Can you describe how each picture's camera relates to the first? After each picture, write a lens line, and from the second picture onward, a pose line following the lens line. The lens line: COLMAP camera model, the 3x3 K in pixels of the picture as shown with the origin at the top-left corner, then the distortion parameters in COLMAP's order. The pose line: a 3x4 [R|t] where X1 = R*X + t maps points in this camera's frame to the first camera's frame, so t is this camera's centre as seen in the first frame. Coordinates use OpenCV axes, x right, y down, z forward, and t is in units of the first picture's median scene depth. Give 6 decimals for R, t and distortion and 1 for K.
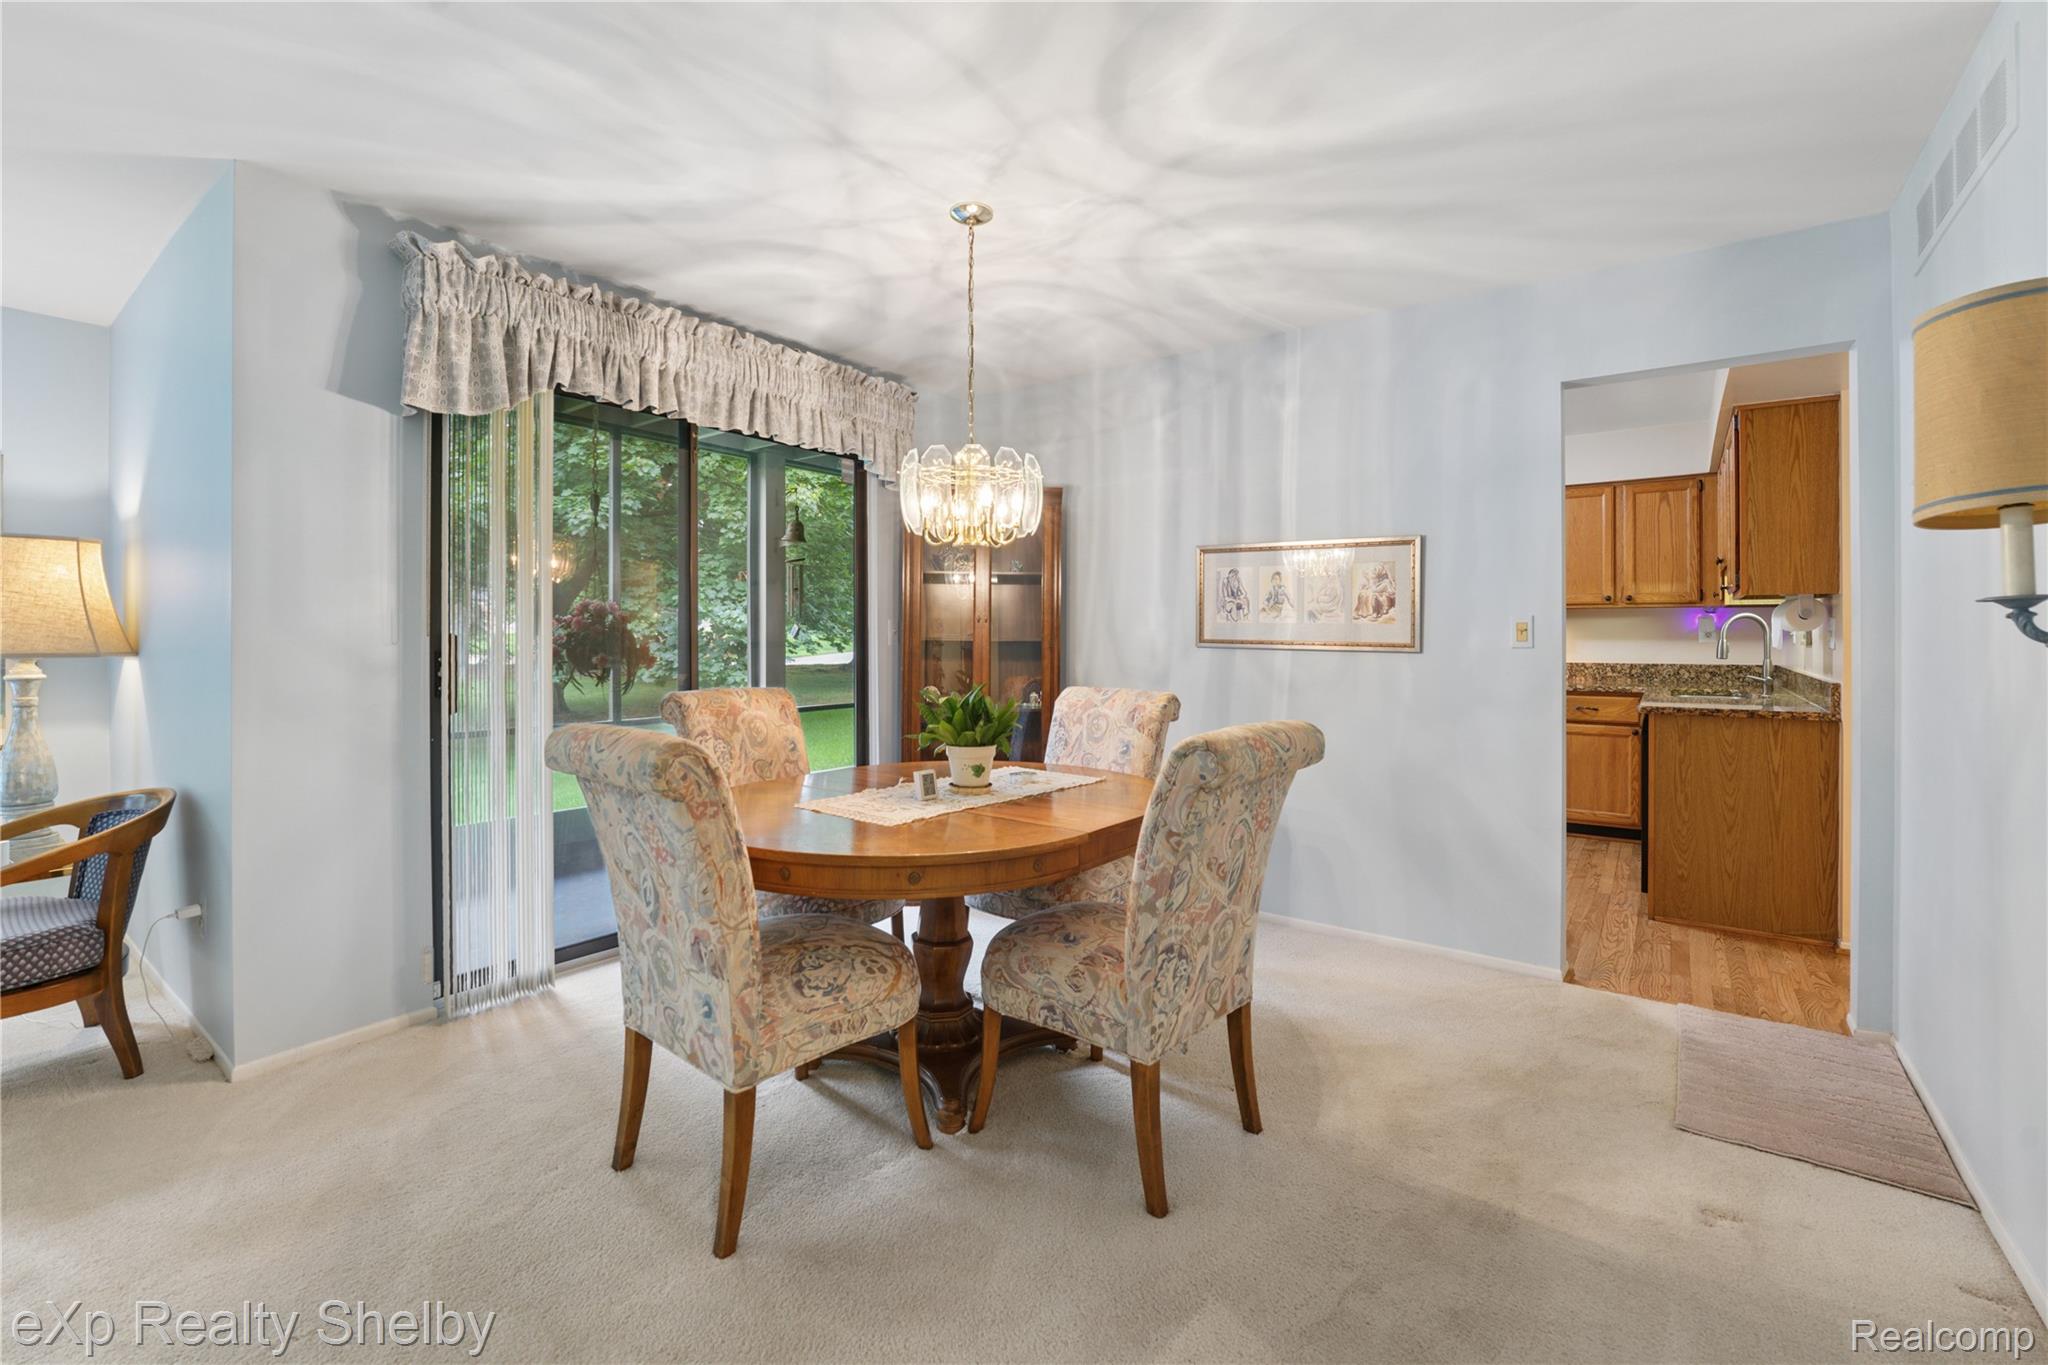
lens RADIAL K [[881.3, 0, 1027.5], [0, 881.3, 633.1], [0, 0, 1]] dist [-0.024394, 0.001204]
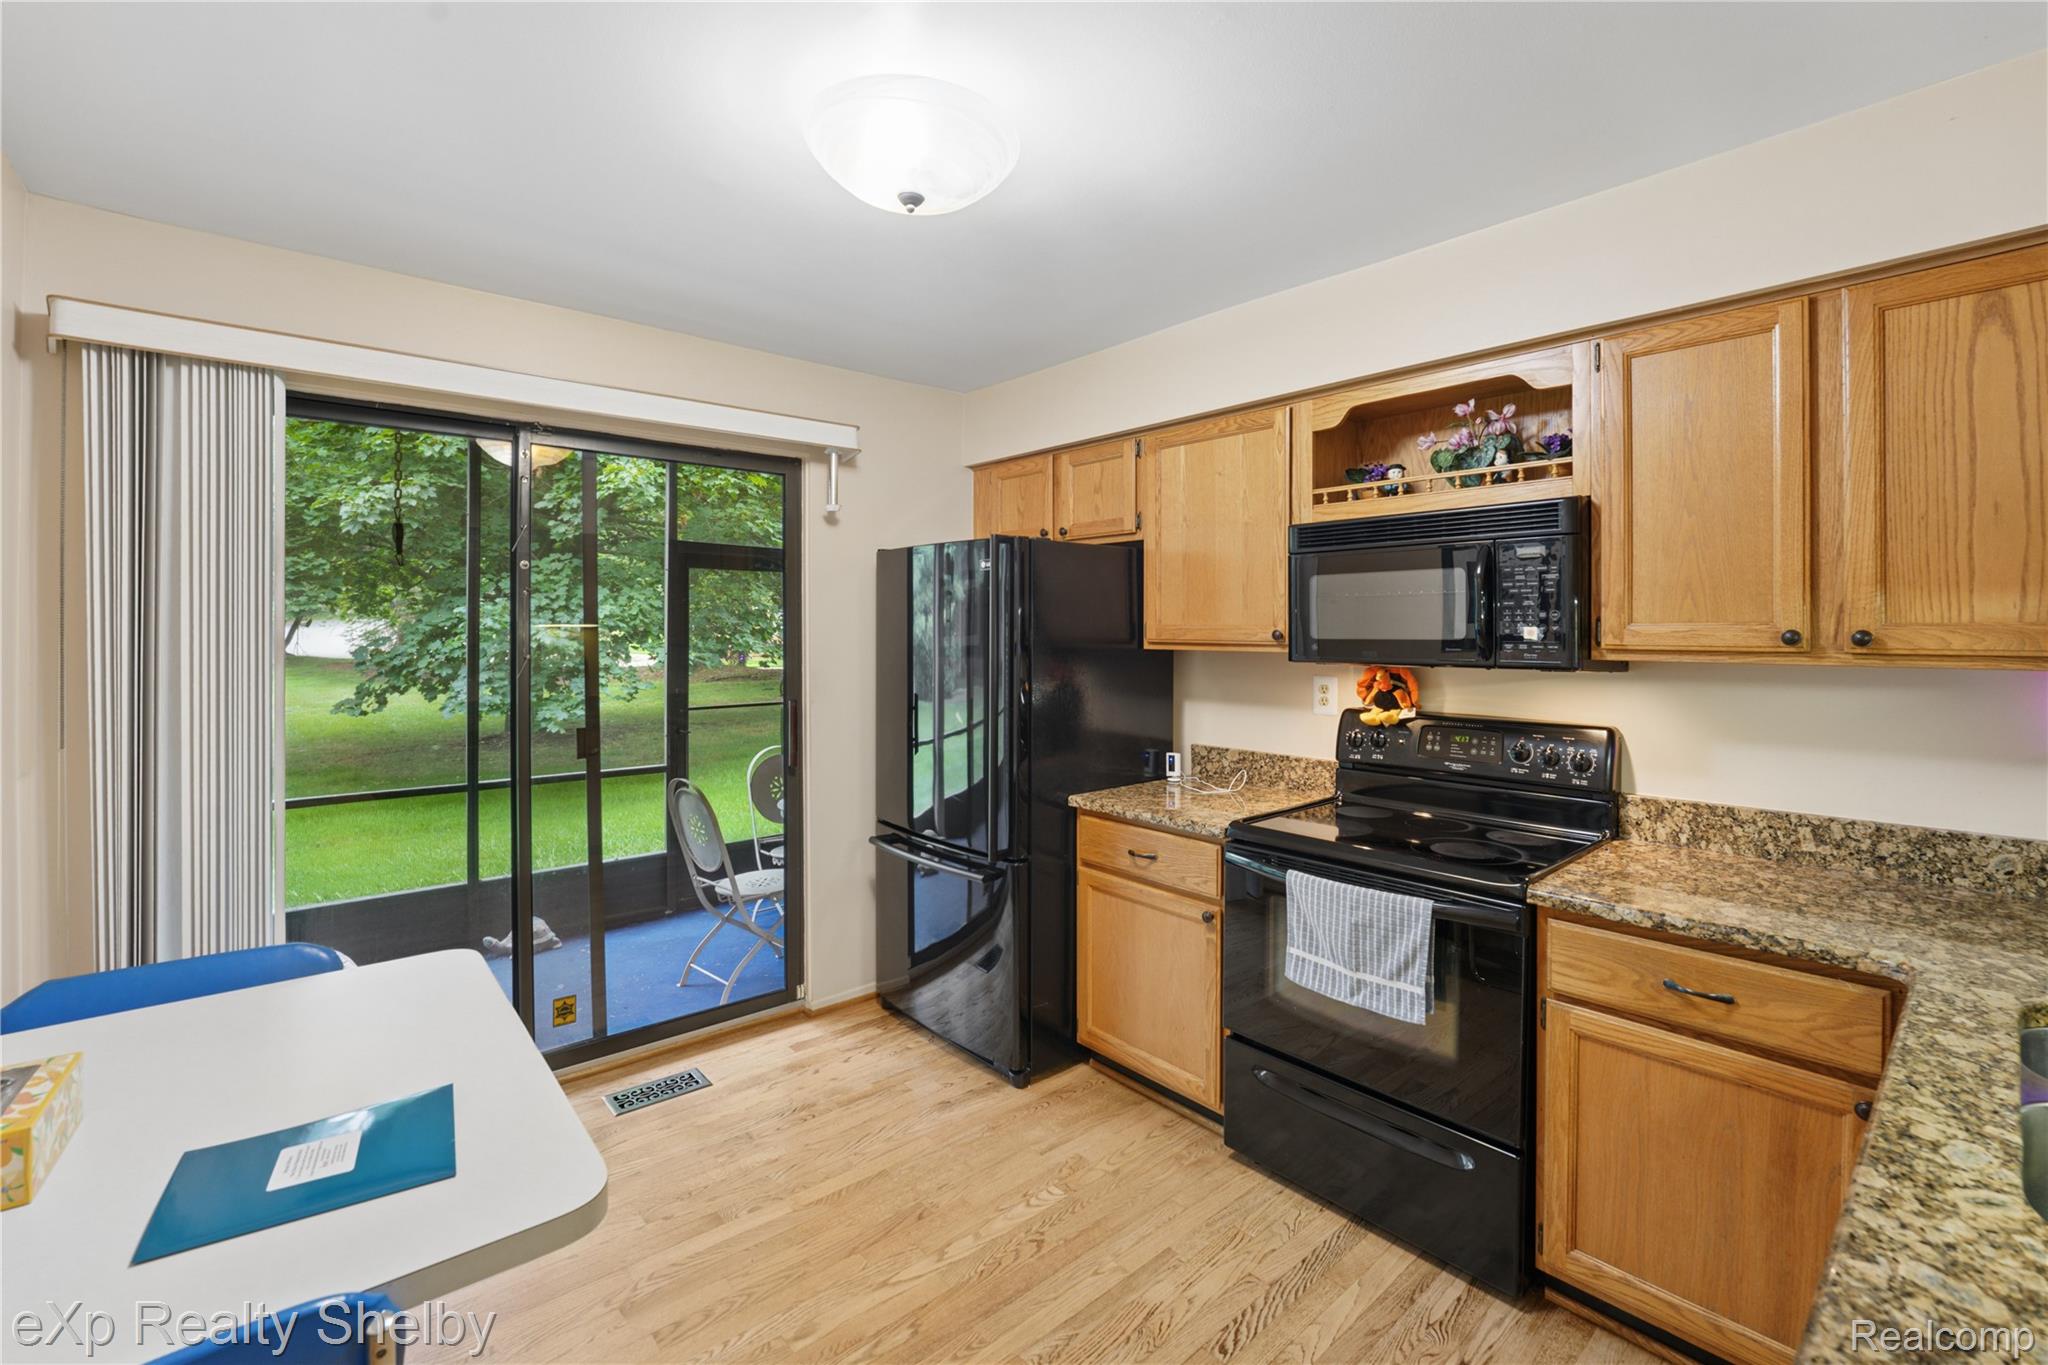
lens RADIAL K [[881.3, 0, 1032.3], [0, 881.3, 631.1], [0, 0, 1]] dist [-0.024394, 0.001204]
pose [[0.977596, 0.002254, -0.210476, 0.841033], [-0.002215, 0.999997, 0.000421, -0.076883], [0.210476, 0.000055, 0.977599, 1.147827]]
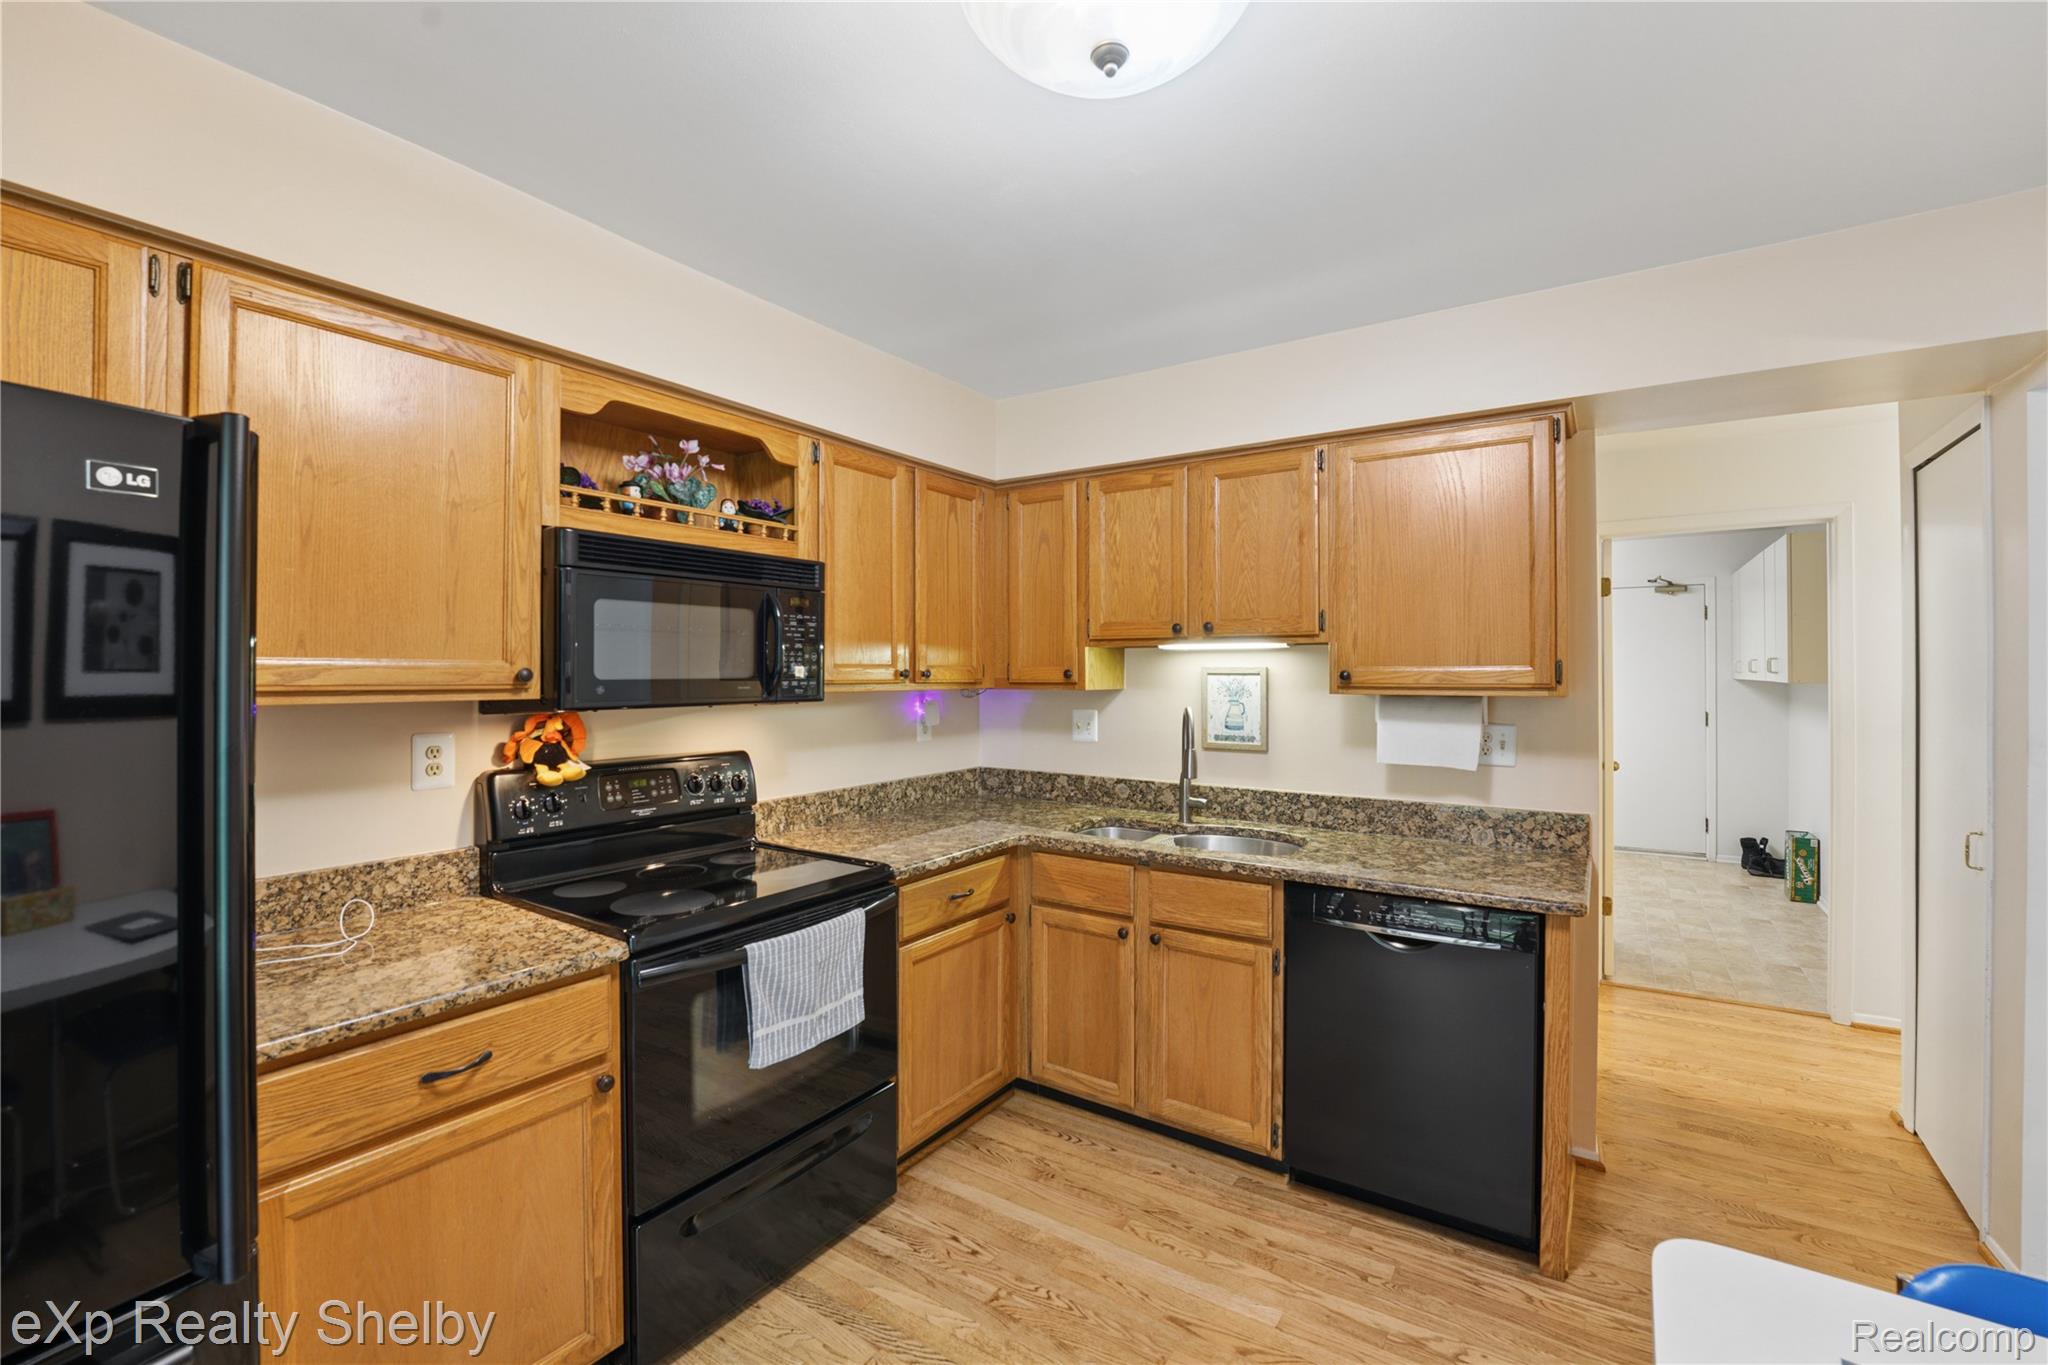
lens RADIAL K [[881.3, 0, 1018.6], [0, 881.3, 668.2], [0, 0, 1]] dist [-0.024394, 0.001204]
pose [[-0.046613, 0.003822, 0.998906, 0.227976], [-0.000596, 0.999992, -0.003854, -0.075786], [-0.998913, -0.000775, -0.046610, 1.770276]]
